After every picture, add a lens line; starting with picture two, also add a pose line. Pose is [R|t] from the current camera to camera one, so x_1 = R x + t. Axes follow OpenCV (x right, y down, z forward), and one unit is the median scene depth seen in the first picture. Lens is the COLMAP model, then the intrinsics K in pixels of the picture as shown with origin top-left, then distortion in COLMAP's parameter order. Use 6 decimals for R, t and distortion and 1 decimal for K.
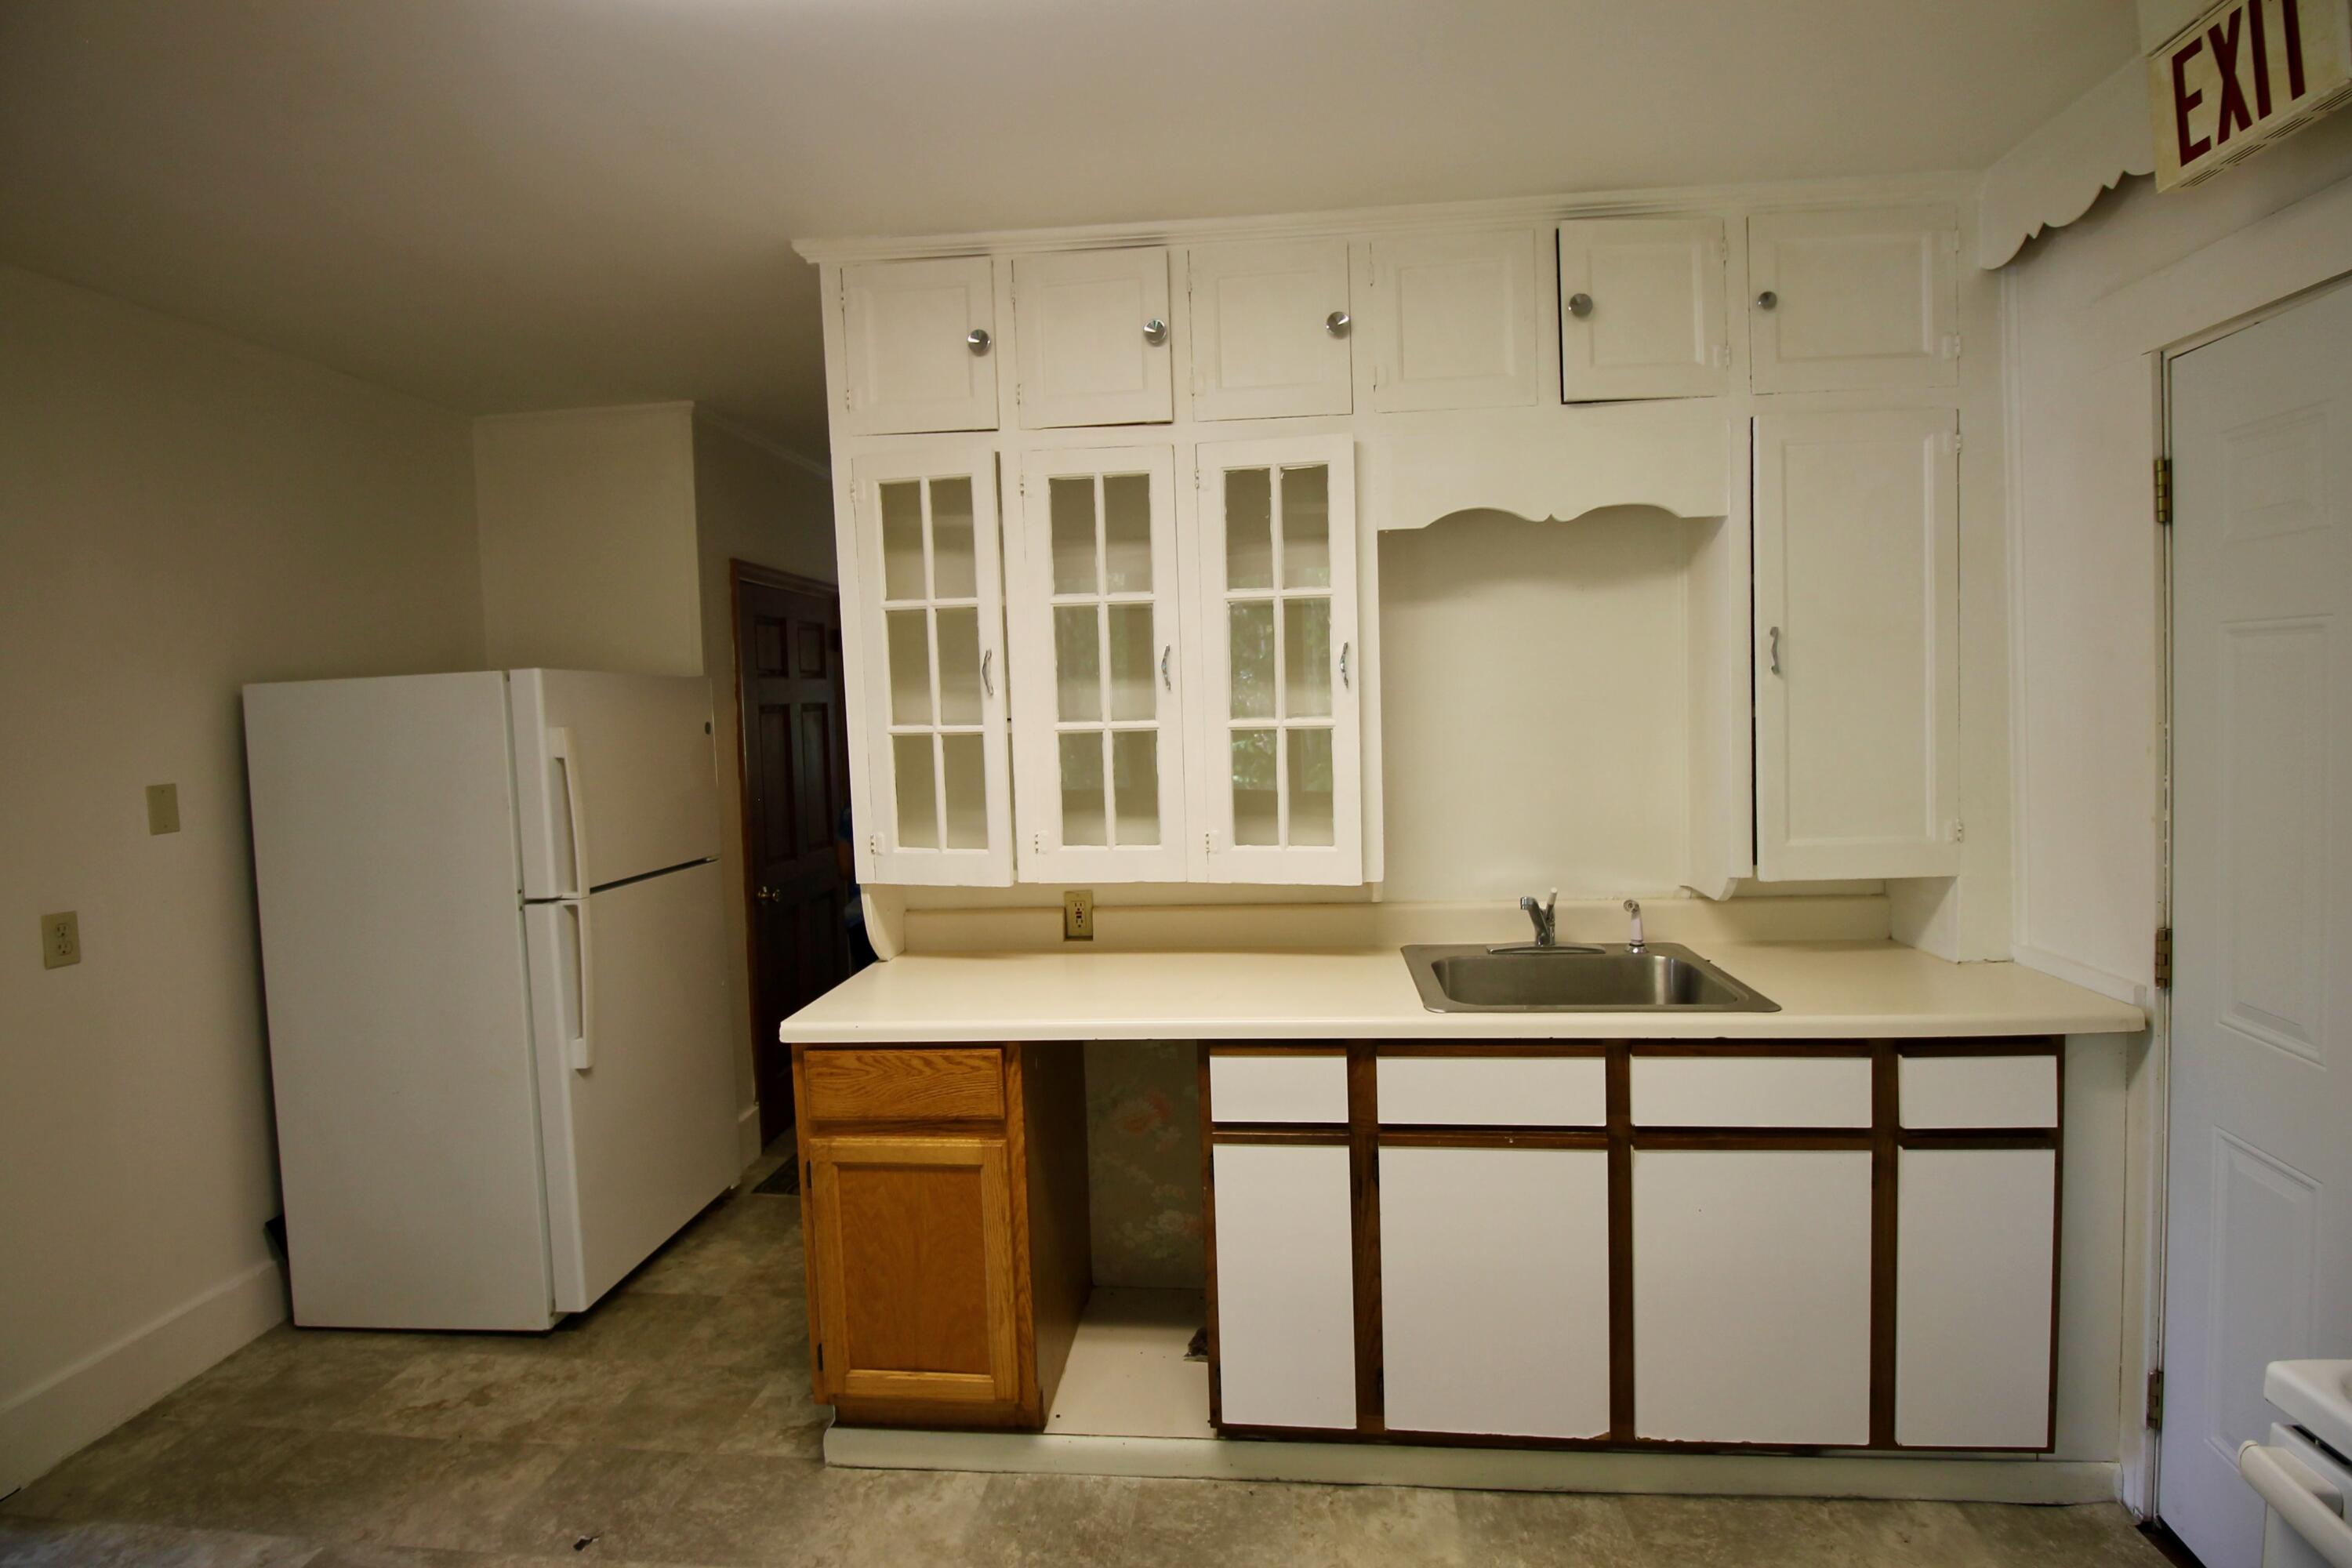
lens RADIAL K [[1105.2, 0, 1169.7], [0, 1105.2, 763.5], [0, 0, 1]] dist [-0.006191, -0.007555]
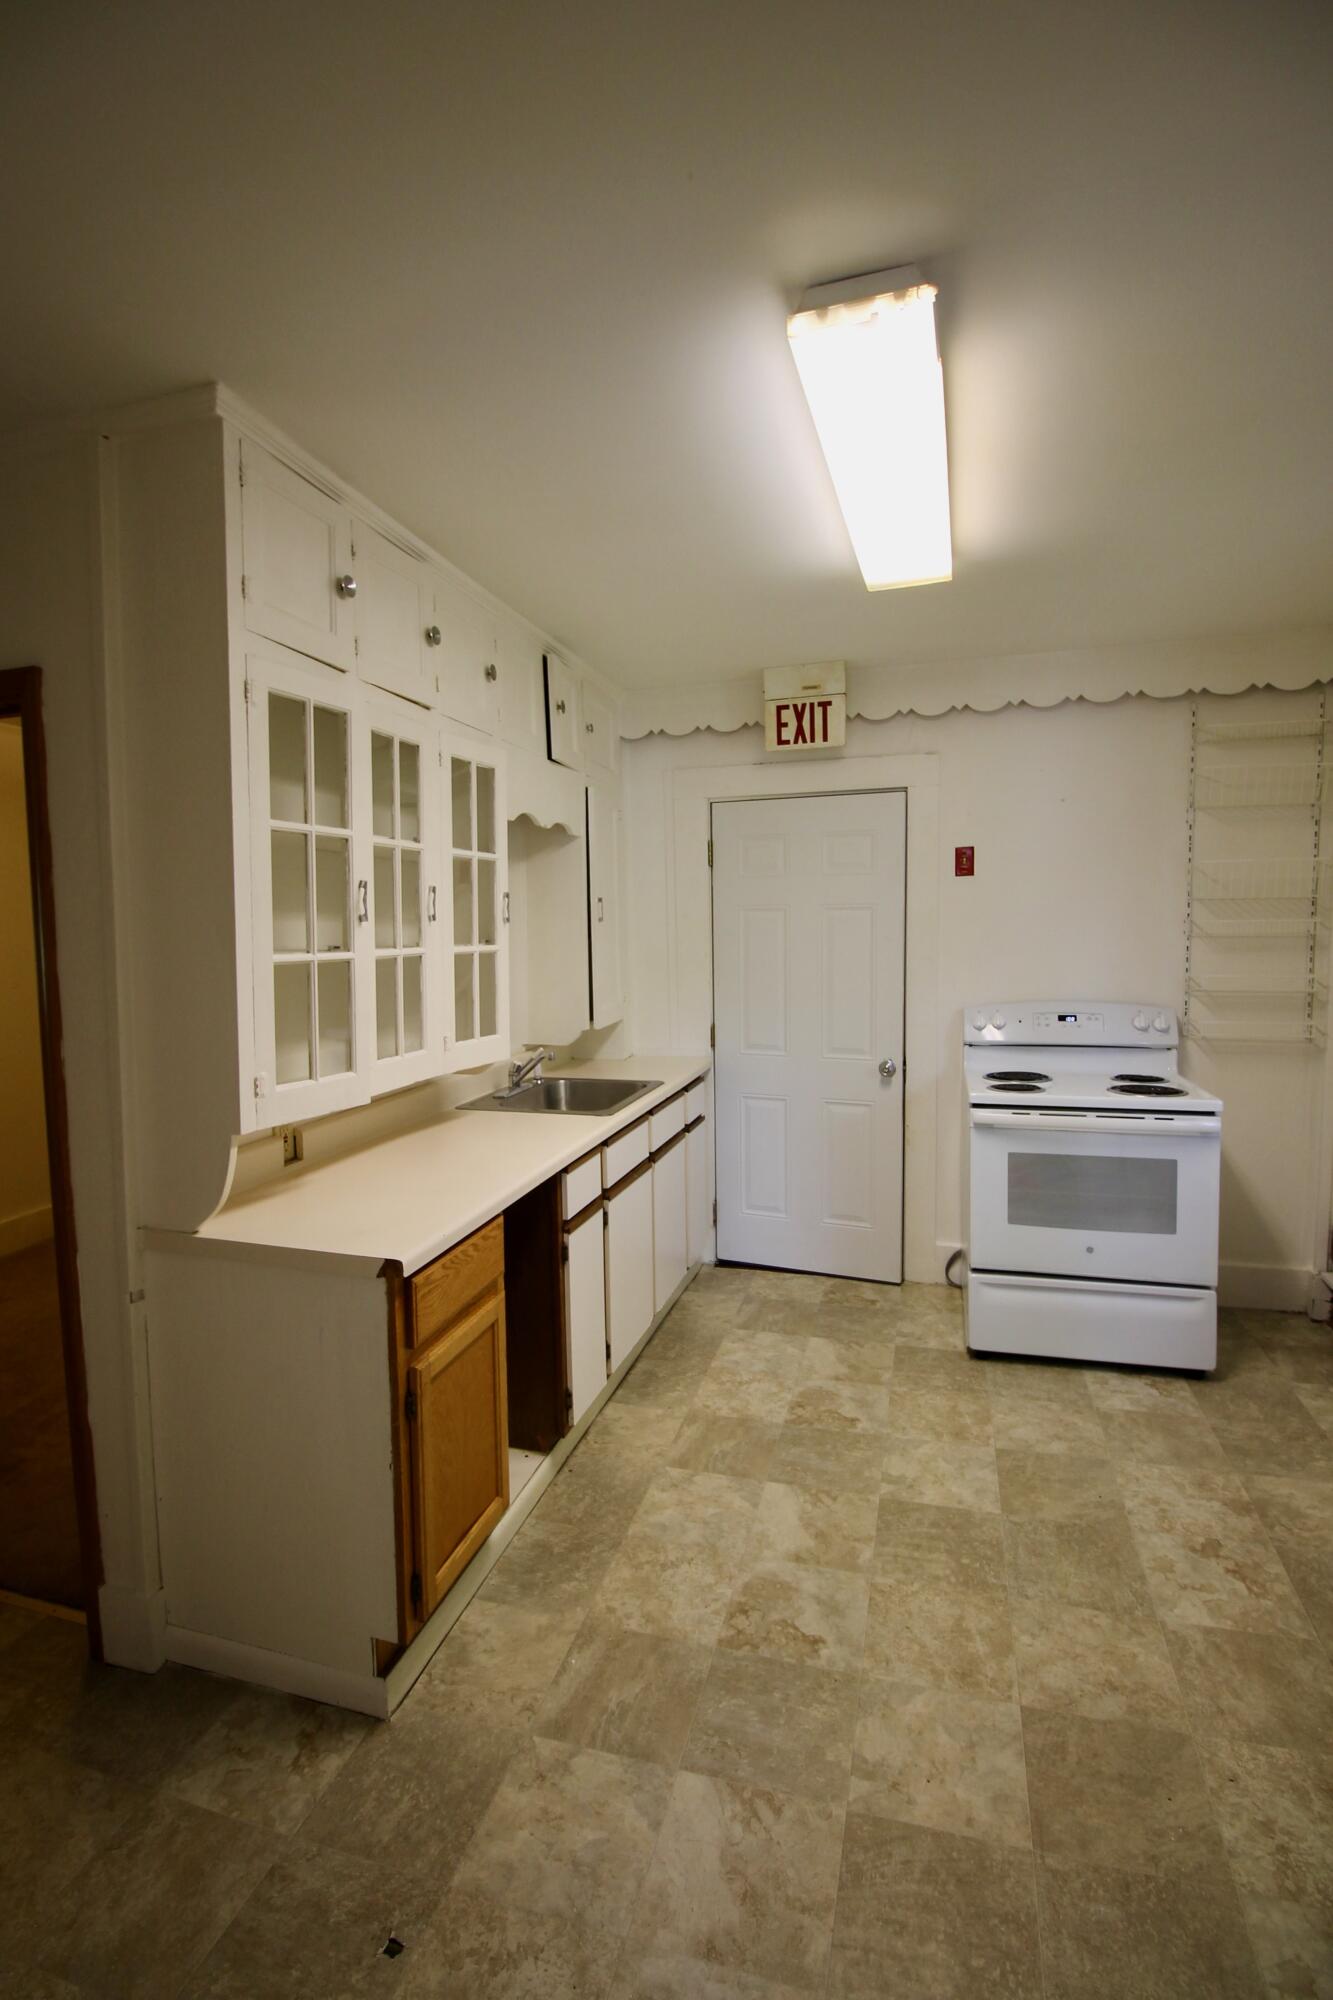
lens RADIAL K [[939.8, 0, 653.1], [0, 939.8, 995.0], [0, 0, 1]] dist [-0.006191, -0.007555]
pose [[0.193062, -0.050669, 0.979877, -1.103182], [0.065044, 0.997130, 0.038745, -0.010980], [-0.979028, 0.056255, 0.195804, 0.614798]]
